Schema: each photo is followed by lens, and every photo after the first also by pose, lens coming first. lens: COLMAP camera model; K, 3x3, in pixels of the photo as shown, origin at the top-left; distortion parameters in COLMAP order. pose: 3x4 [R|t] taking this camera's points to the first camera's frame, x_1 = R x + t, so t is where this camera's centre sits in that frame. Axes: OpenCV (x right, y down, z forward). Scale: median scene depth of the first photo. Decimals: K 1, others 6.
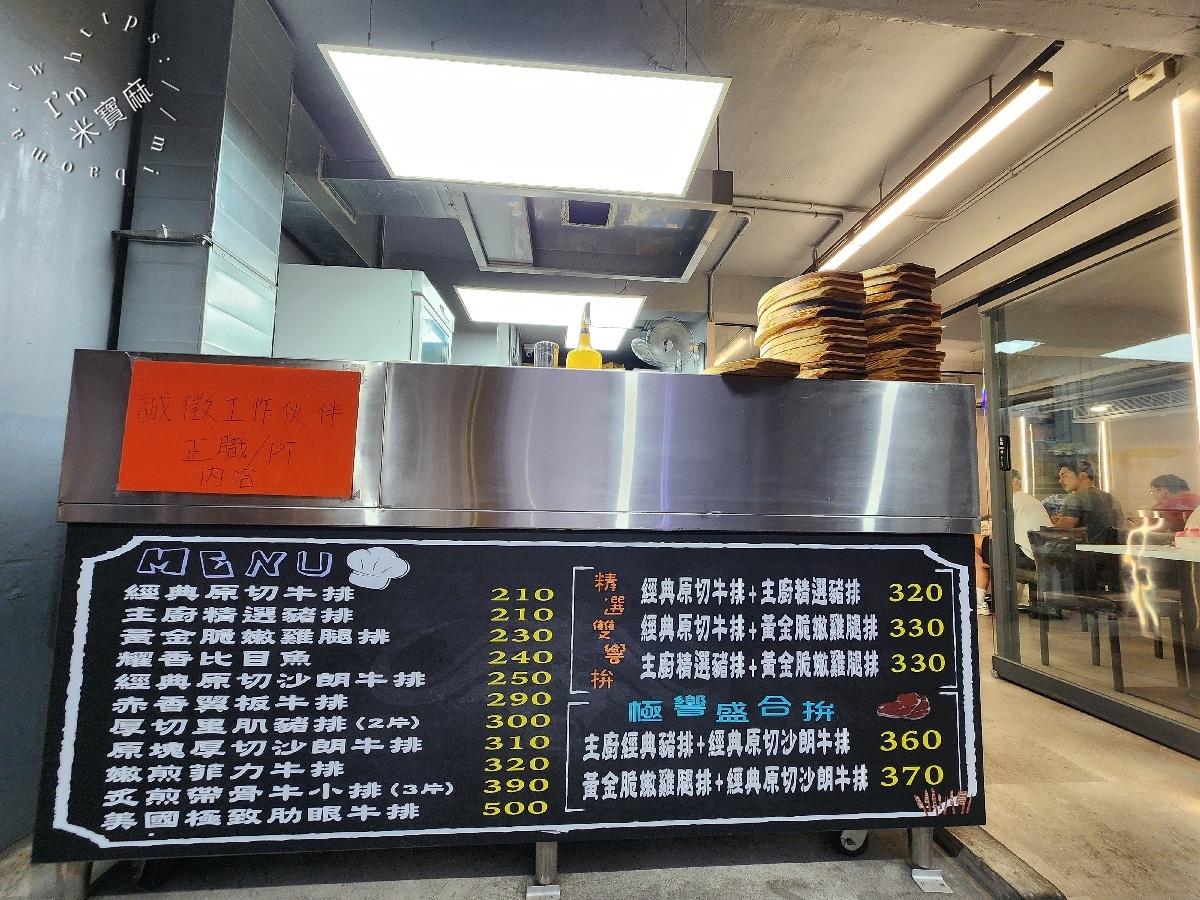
lens RADIAL K [[480.1, 0, 604.1], [0, 480.1, 454.8], [0, 0, 1]] dist [-0.007690, 0.000326]
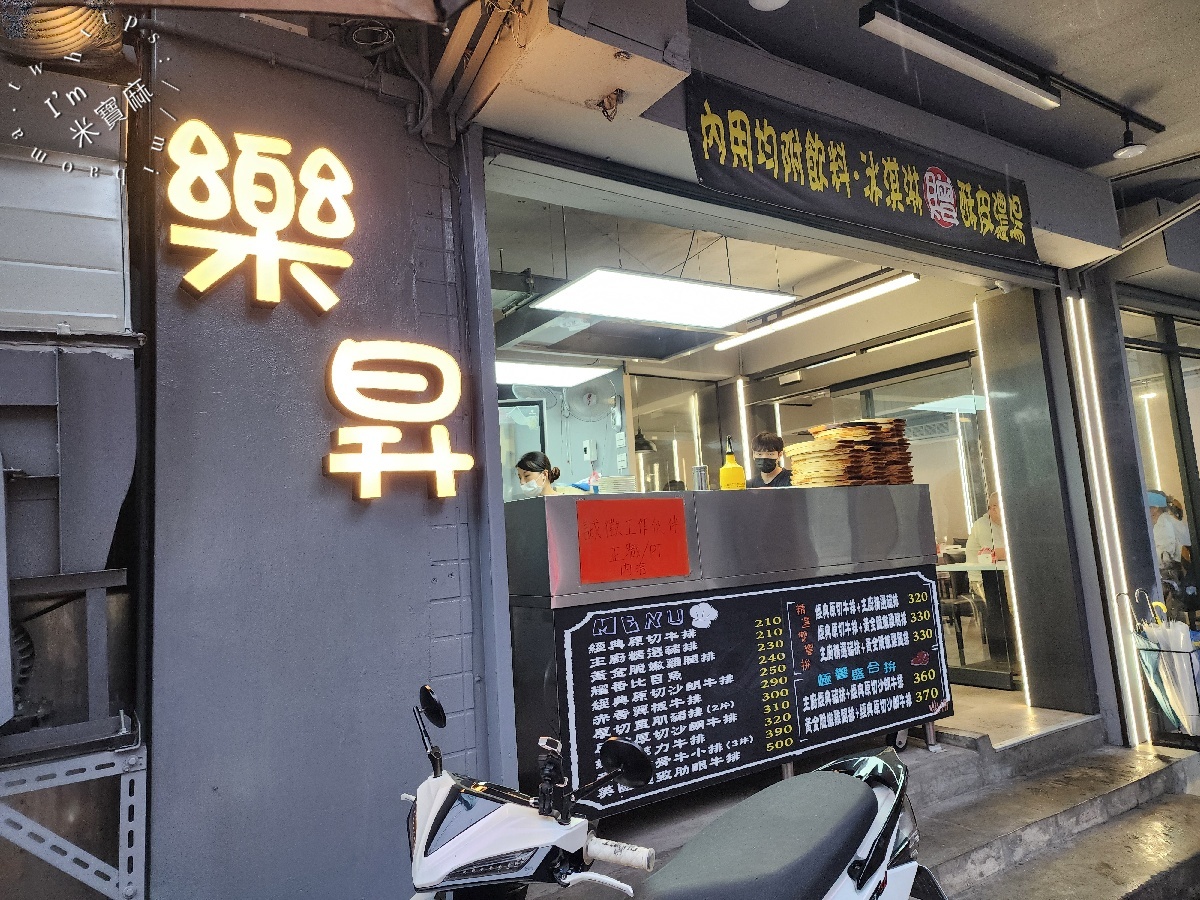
lens RADIAL K [[806.7, 0, 599.6], [0, 806.7, 446.2], [0, 0, 1]] dist [-0.001037, -0.006505]
pose [[0.876833, -0.021982, 0.480292, -2.109739], [0.049874, 0.997724, -0.045387, -0.239230], [-0.478201, 0.063751, 0.875933, -1.304461]]
